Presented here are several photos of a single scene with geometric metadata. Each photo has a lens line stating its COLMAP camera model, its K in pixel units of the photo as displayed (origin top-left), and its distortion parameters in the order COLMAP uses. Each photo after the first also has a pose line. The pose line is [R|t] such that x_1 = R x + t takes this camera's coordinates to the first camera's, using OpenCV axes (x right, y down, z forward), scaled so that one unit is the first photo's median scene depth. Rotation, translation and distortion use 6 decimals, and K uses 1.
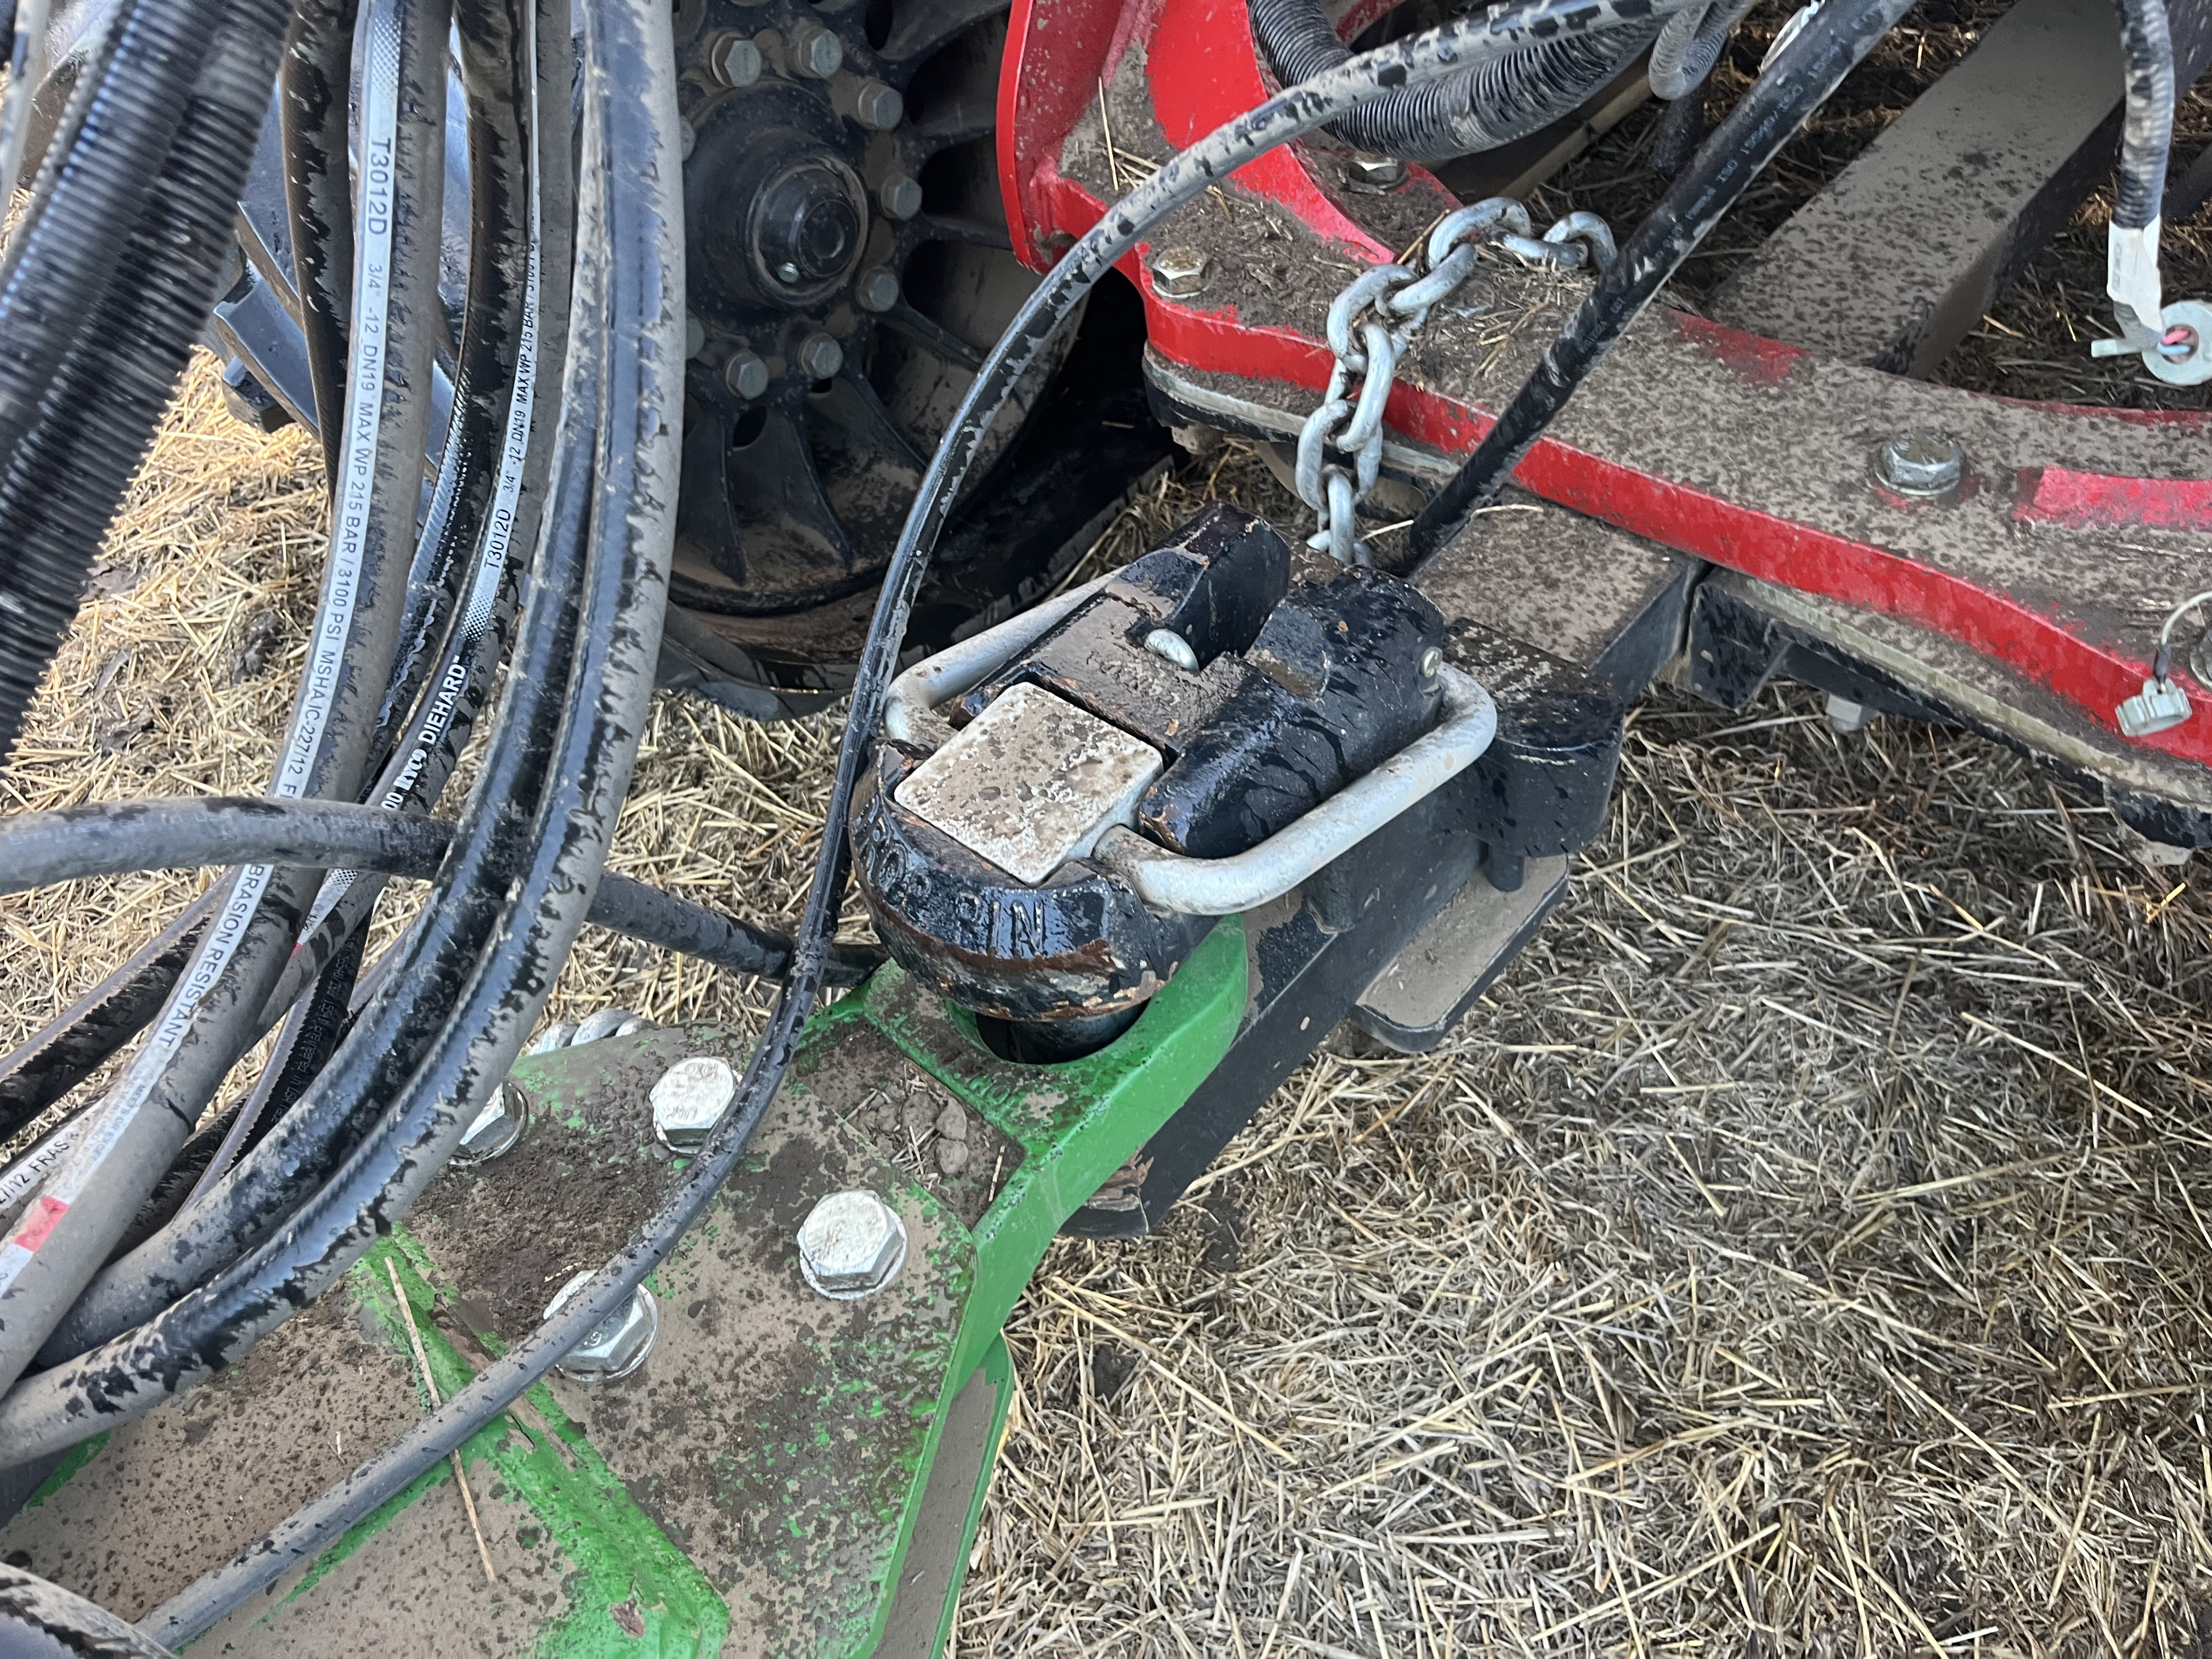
lens RADIAL K [[1681.3, 0, 1093.7], [0, 1681.3, 836.8], [0, 0, 1]] dist [0.086969, -0.131332]
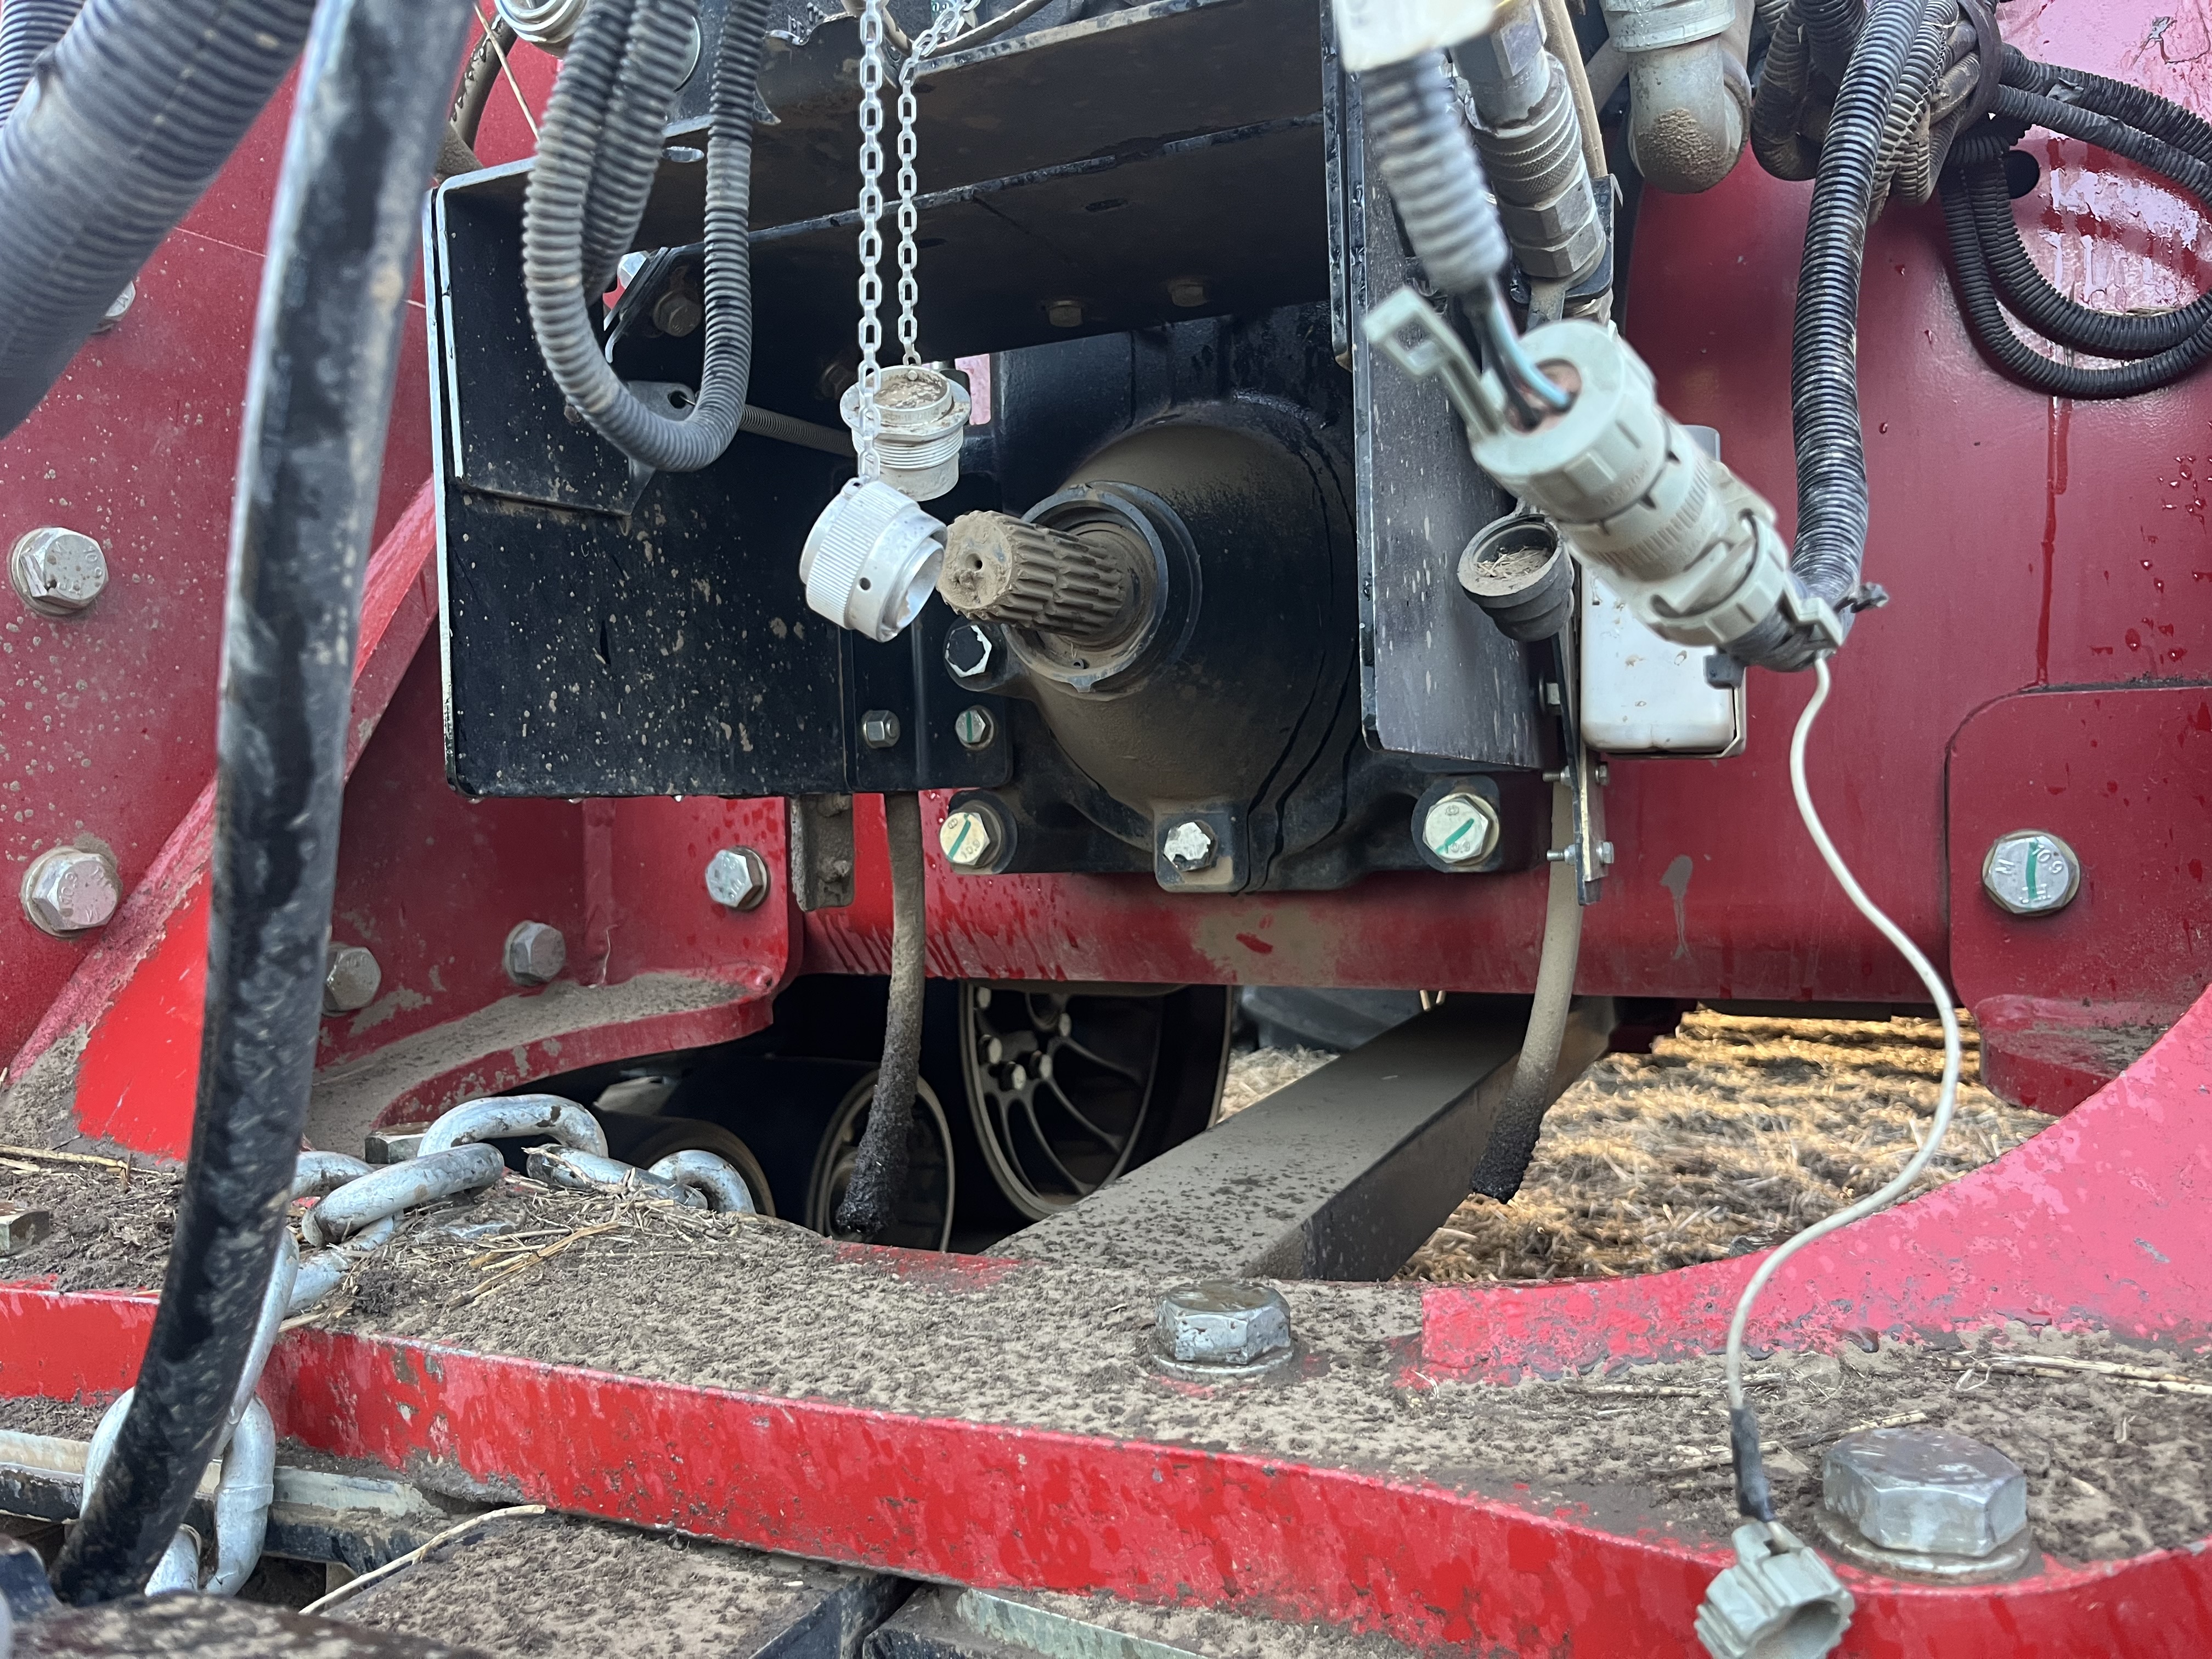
lens RADIAL K [[1665.9, 0, 1113.8], [0, 1665.9, 825.5], [0, 0, 1]] dist [0.083521, -0.122833]
pose [[0.945798, 0.105815, 0.307033, 0.241399], [0.168476, 0.648383, -0.742438, 0.061406], [-0.277636, 0.753925, 0.595412, 0.507265]]
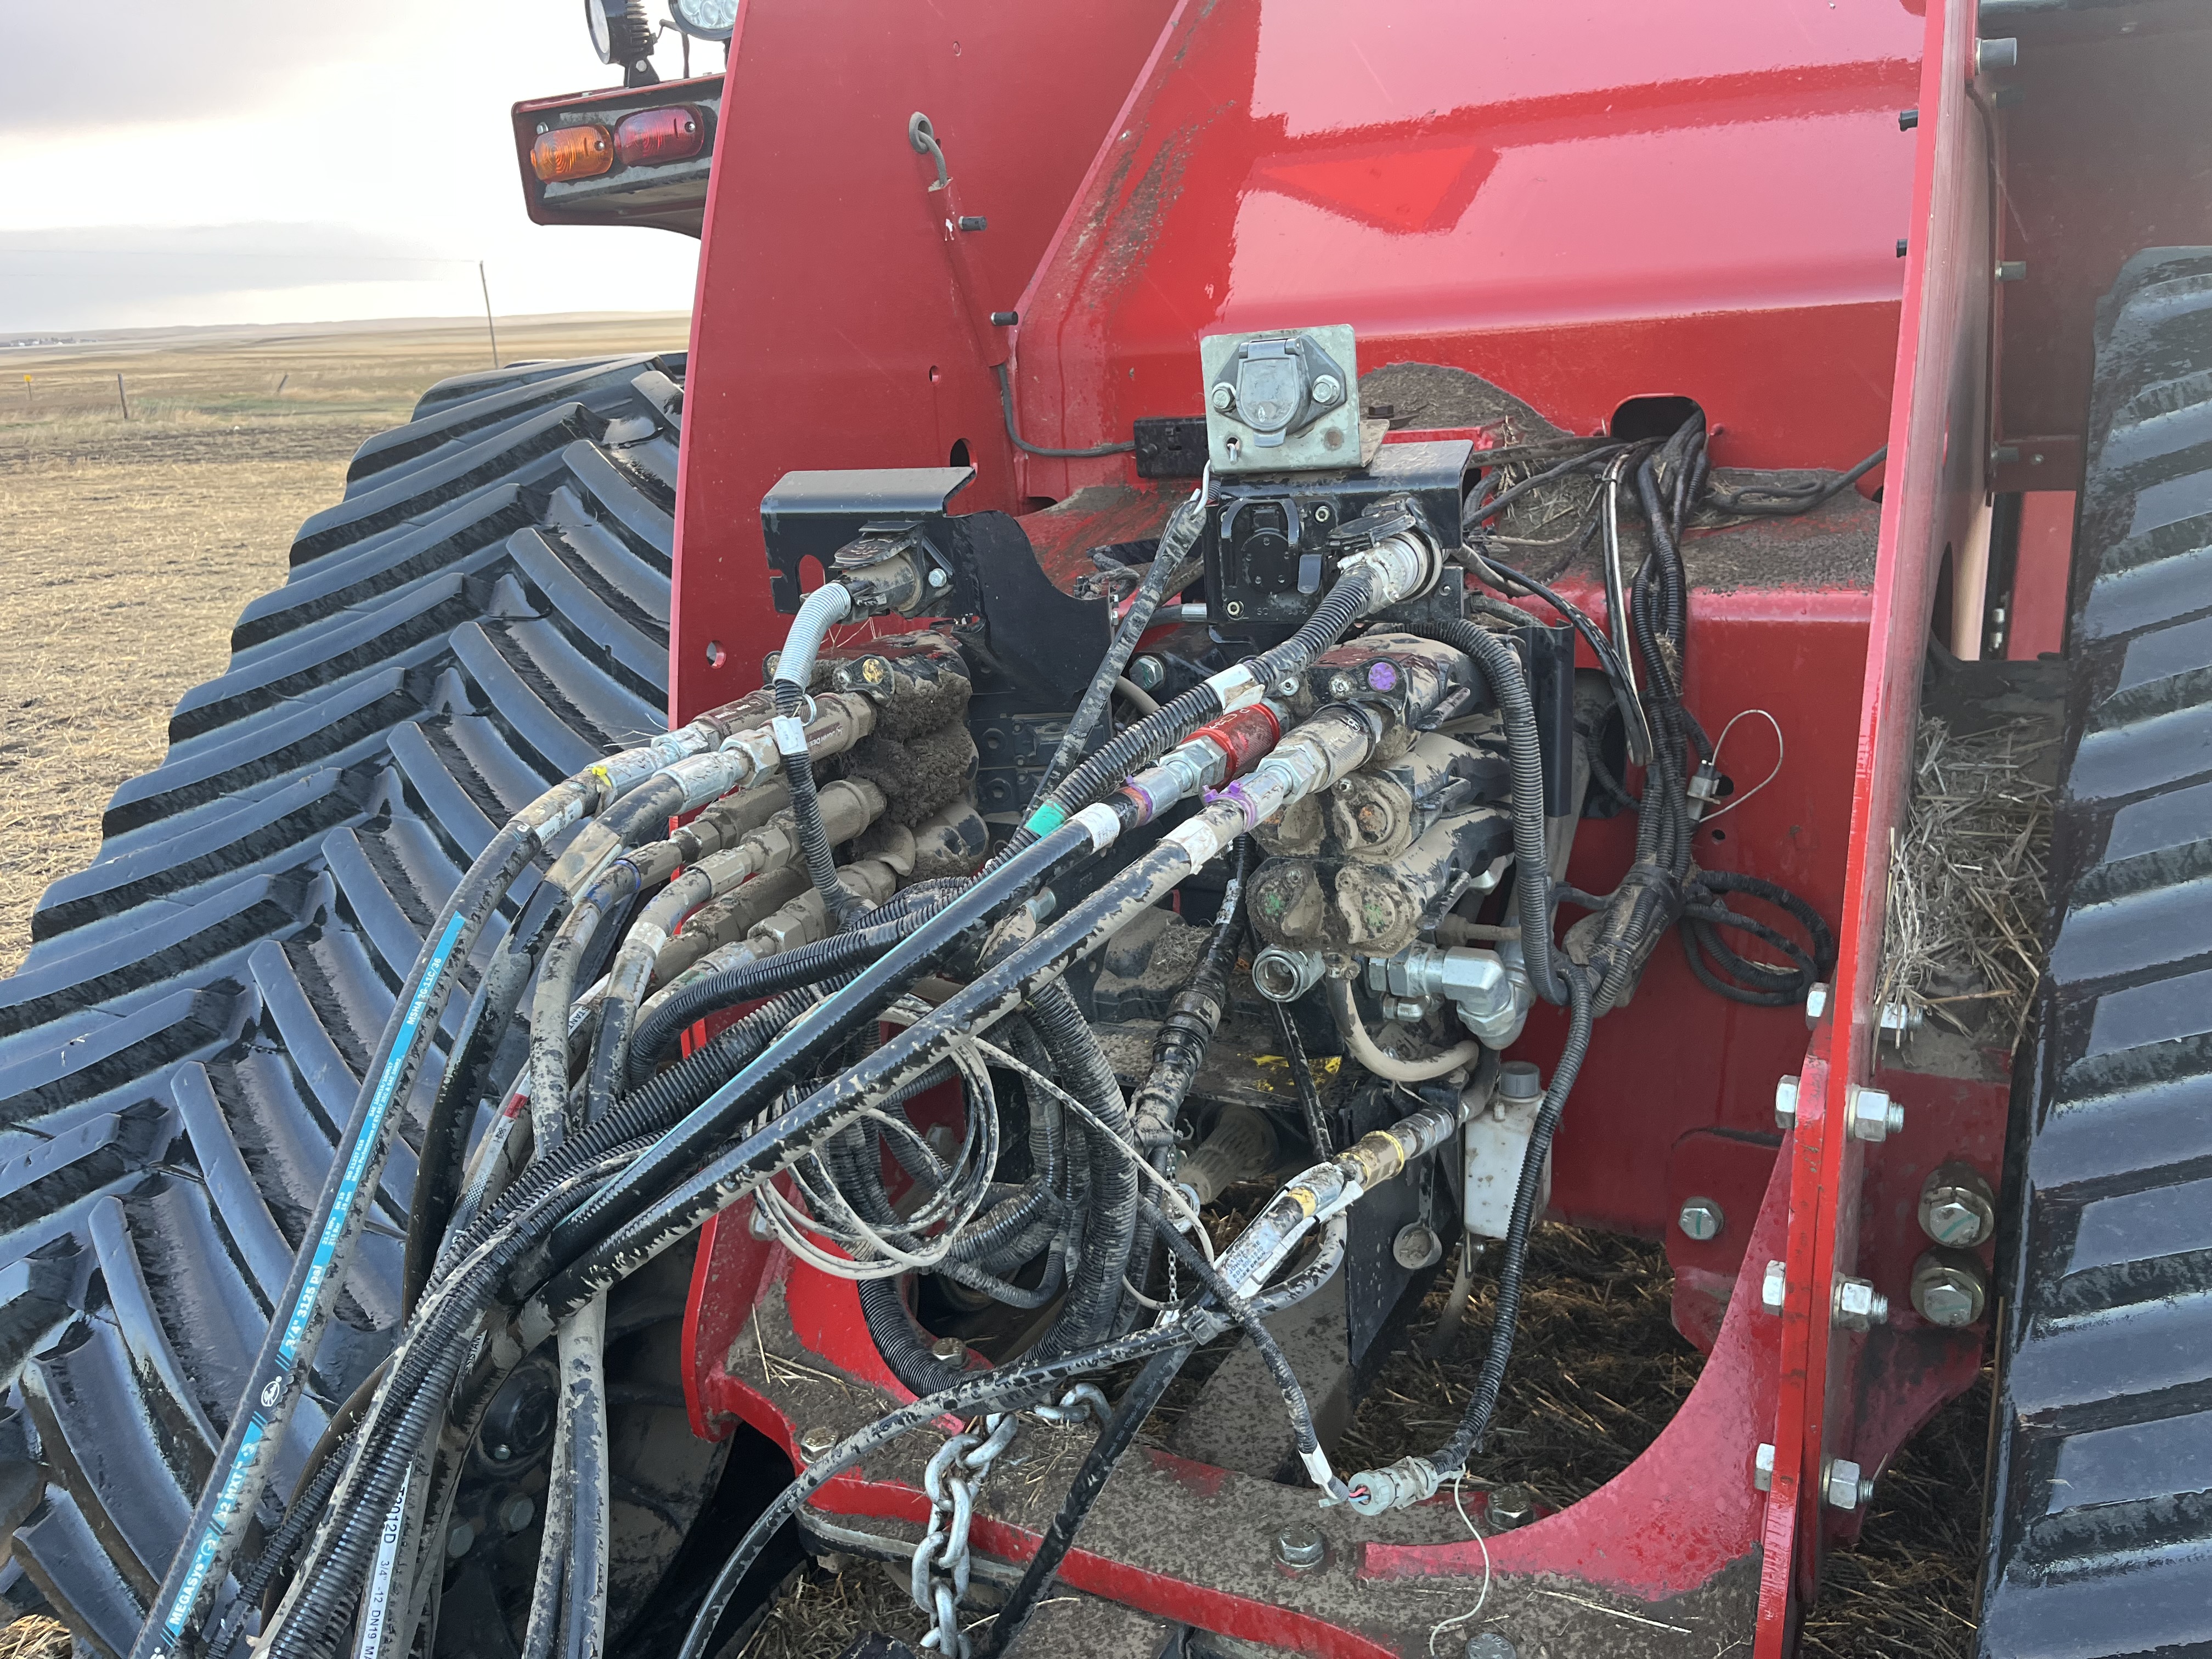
lens RADIAL K [[1700.4, 0, 1107.8], [0, 1700.4, 836.4], [0, 0, 1]] dist [0.044583, -0.053063]
pose [[0.968712, -0.005986, 0.248117, -0.076796], [0.141901, 0.833550, -0.533908, 0.052321], [-0.203622, 0.552411, 0.808319, -0.566019]]
